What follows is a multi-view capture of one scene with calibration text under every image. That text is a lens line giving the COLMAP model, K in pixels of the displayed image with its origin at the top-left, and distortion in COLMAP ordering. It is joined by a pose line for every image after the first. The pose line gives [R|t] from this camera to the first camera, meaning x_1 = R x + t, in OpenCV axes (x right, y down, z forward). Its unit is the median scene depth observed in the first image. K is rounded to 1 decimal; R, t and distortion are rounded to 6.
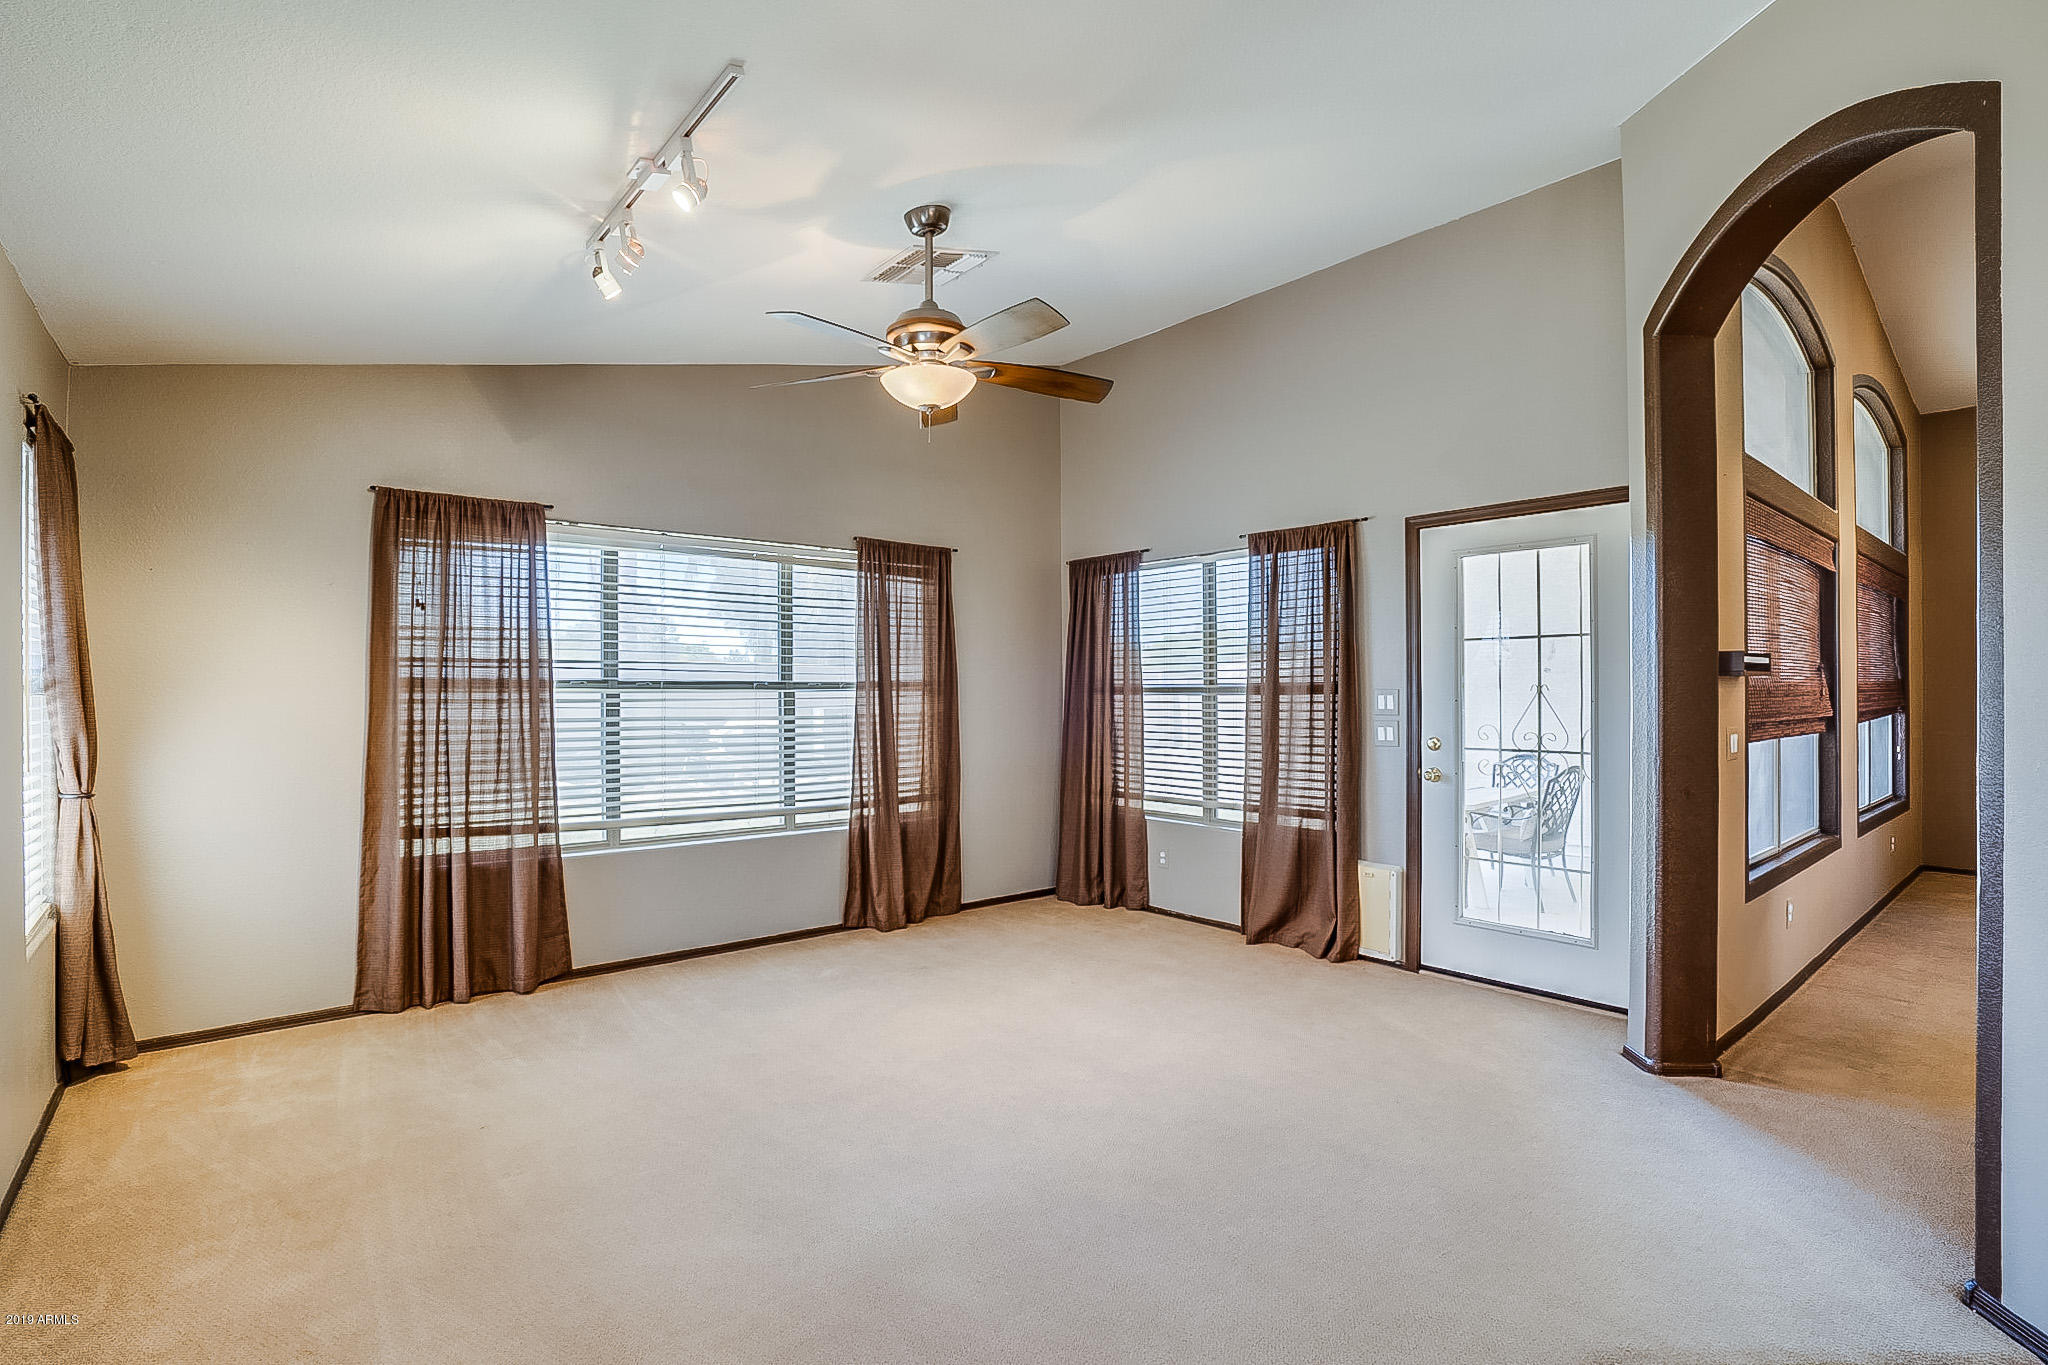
lens RADIAL K [[945.2, 0, 1015.1], [0, 945.2, 696.1], [0, 0, 1]] dist [-0.049072, 0.013583]
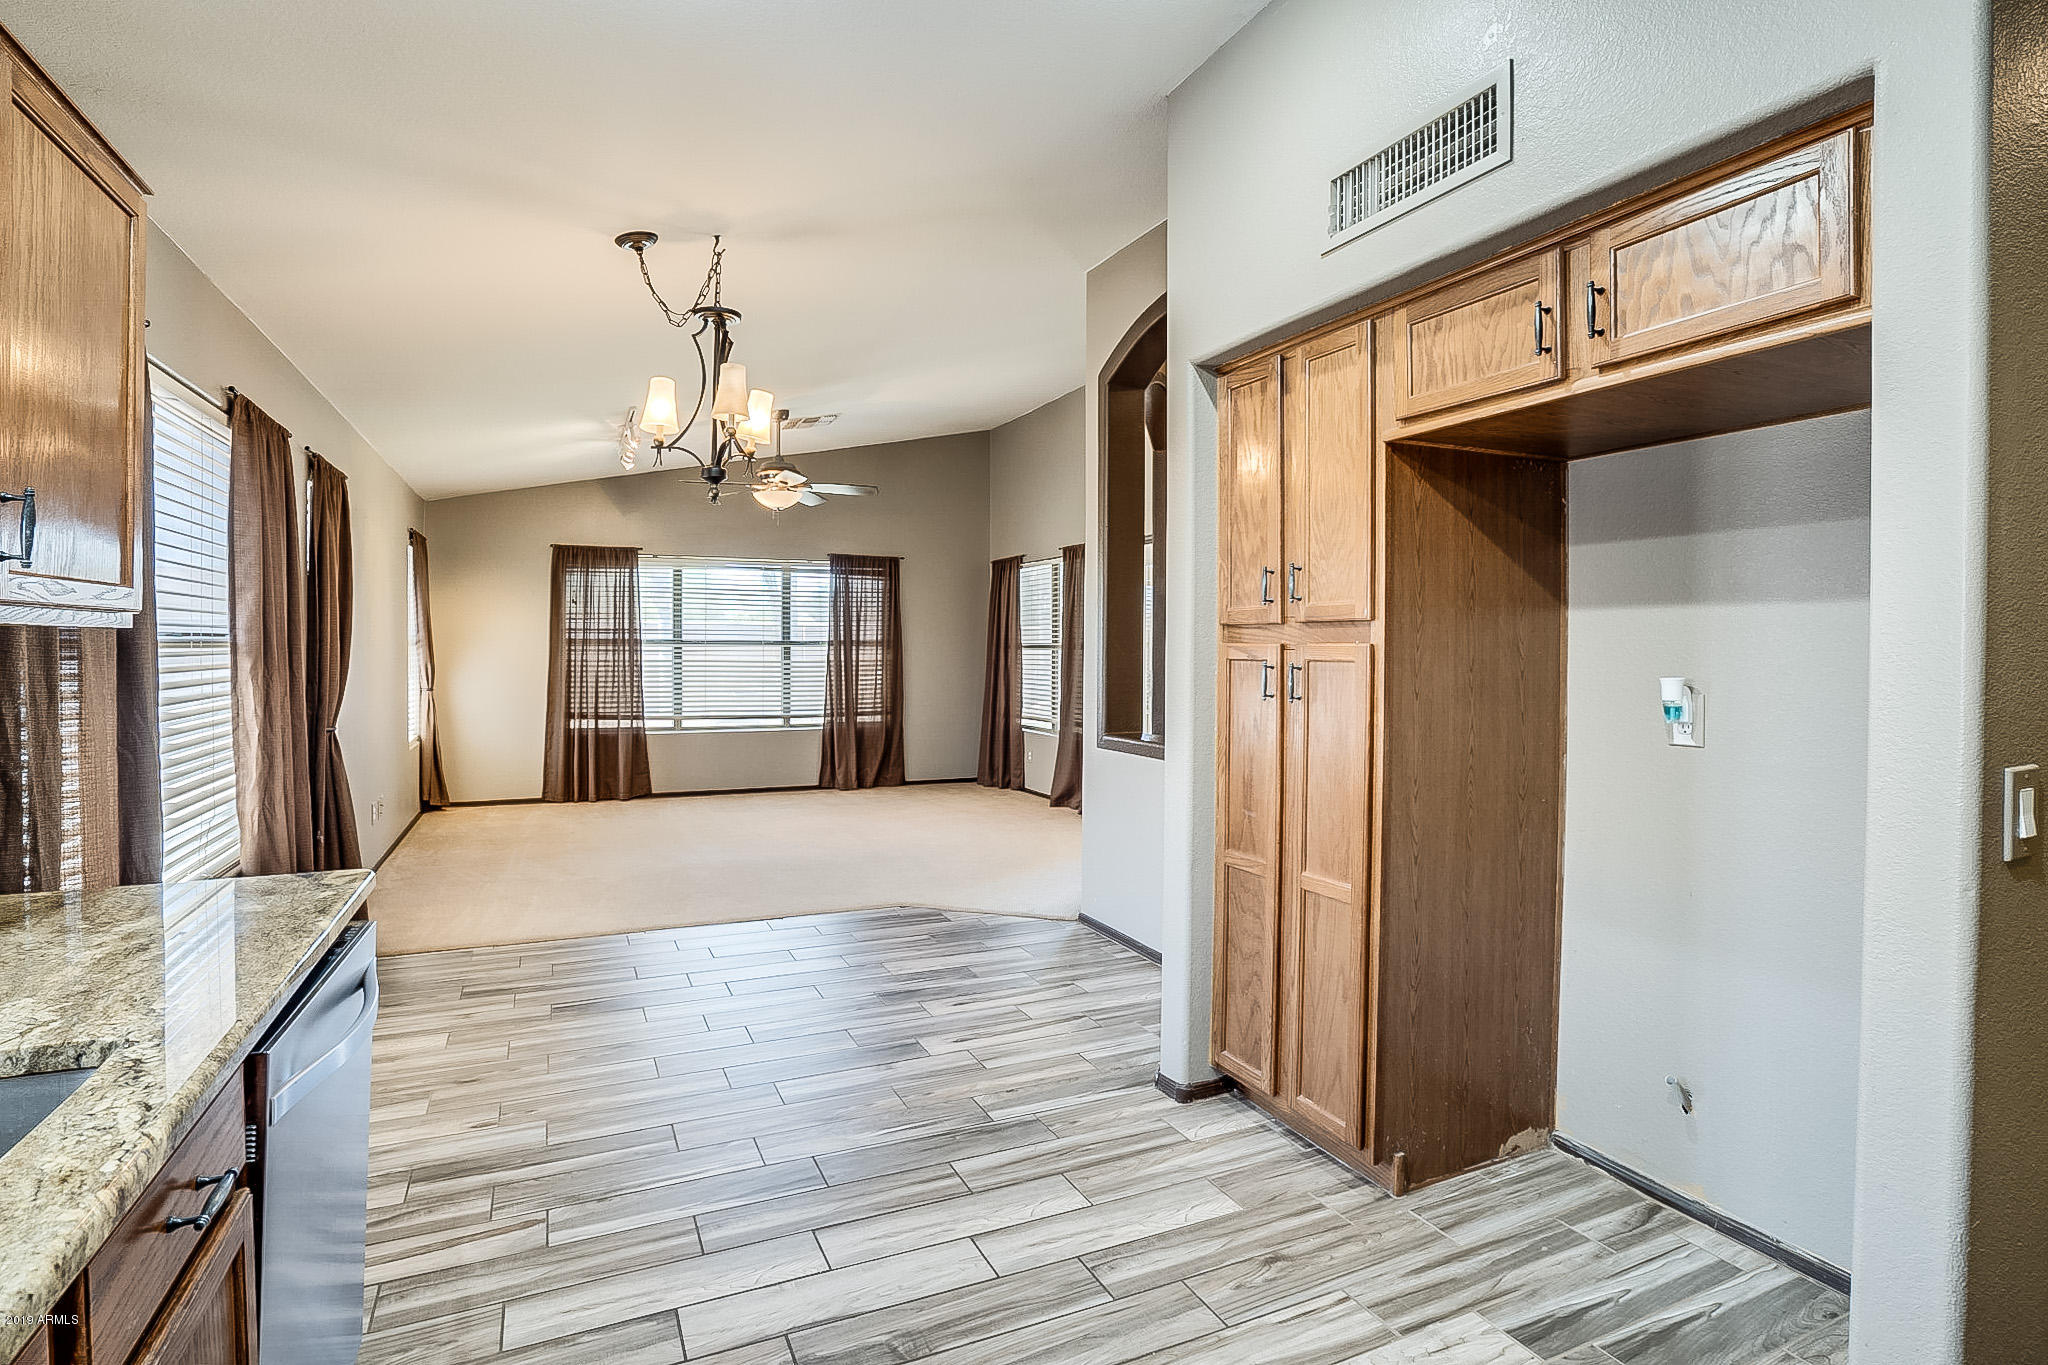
lens RADIAL K [[1006.4, 0, 1105.3], [0, 1006.4, 662.8], [0, 0, 1]] dist [-0.036823, 0.007246]
pose [[0.978713, 0.008040, -0.205076, 0.736844], [-0.006479, 0.999945, 0.008284, 0.006413], [0.205131, -0.006779, 0.978711, -0.688744]]
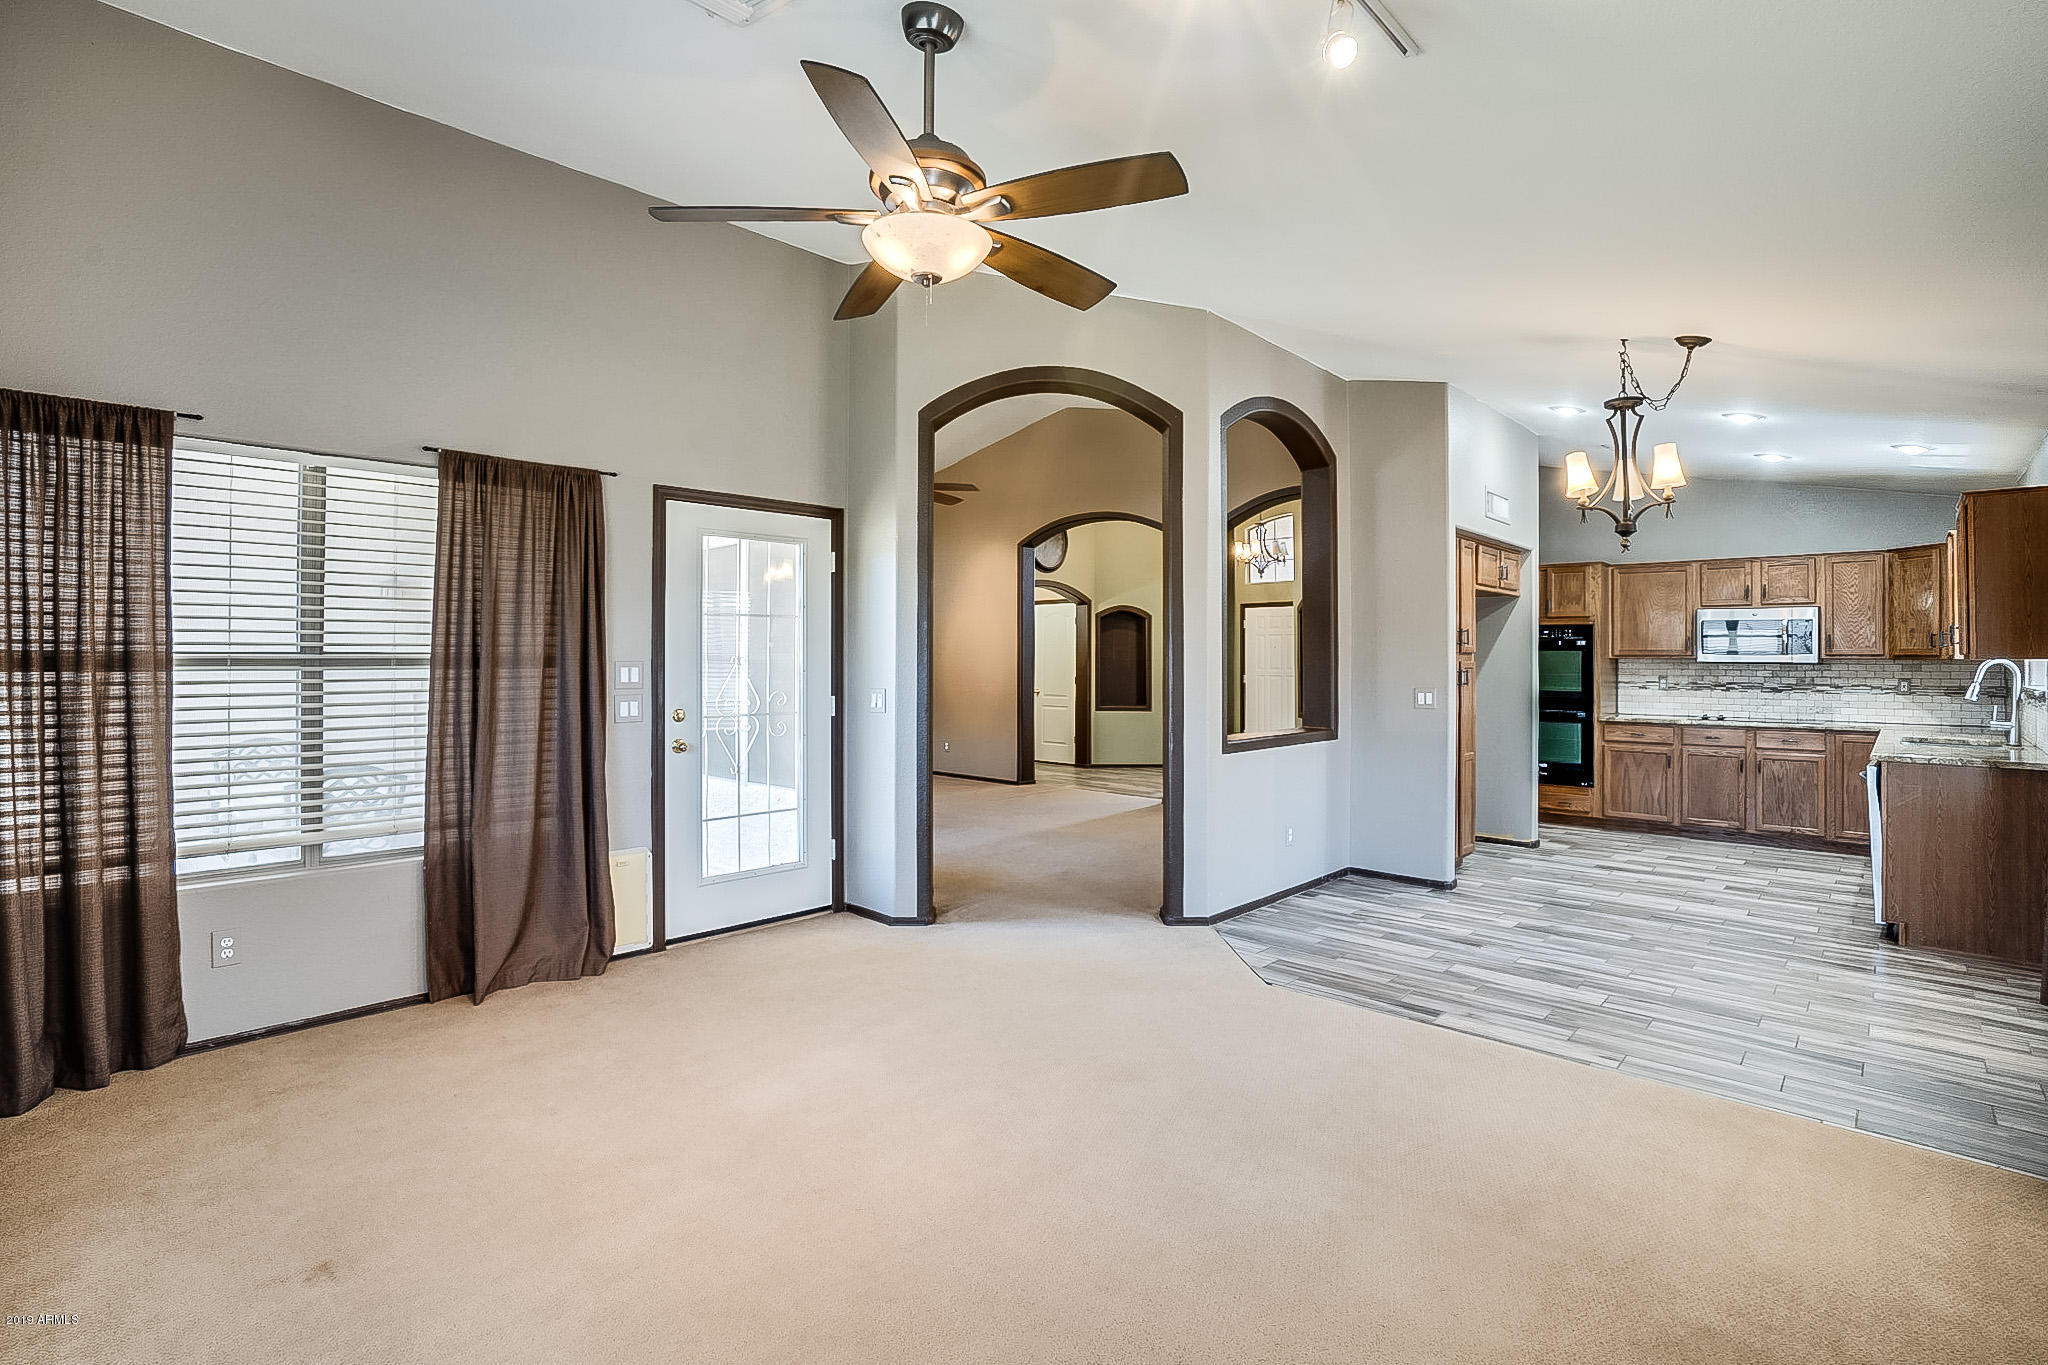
lens RADIAL K [[924.4, 0, 1058.4], [0, 924.4, 652.1], [0, 0, 1]] dist [-0.030769, 0.009857]
pose [[-0.115527, 0.007135, 0.993279, -0.578888], [0.001784, 0.999974, -0.006976, -0.009345], [-0.993303, 0.000967, -0.115537, 0.700638]]
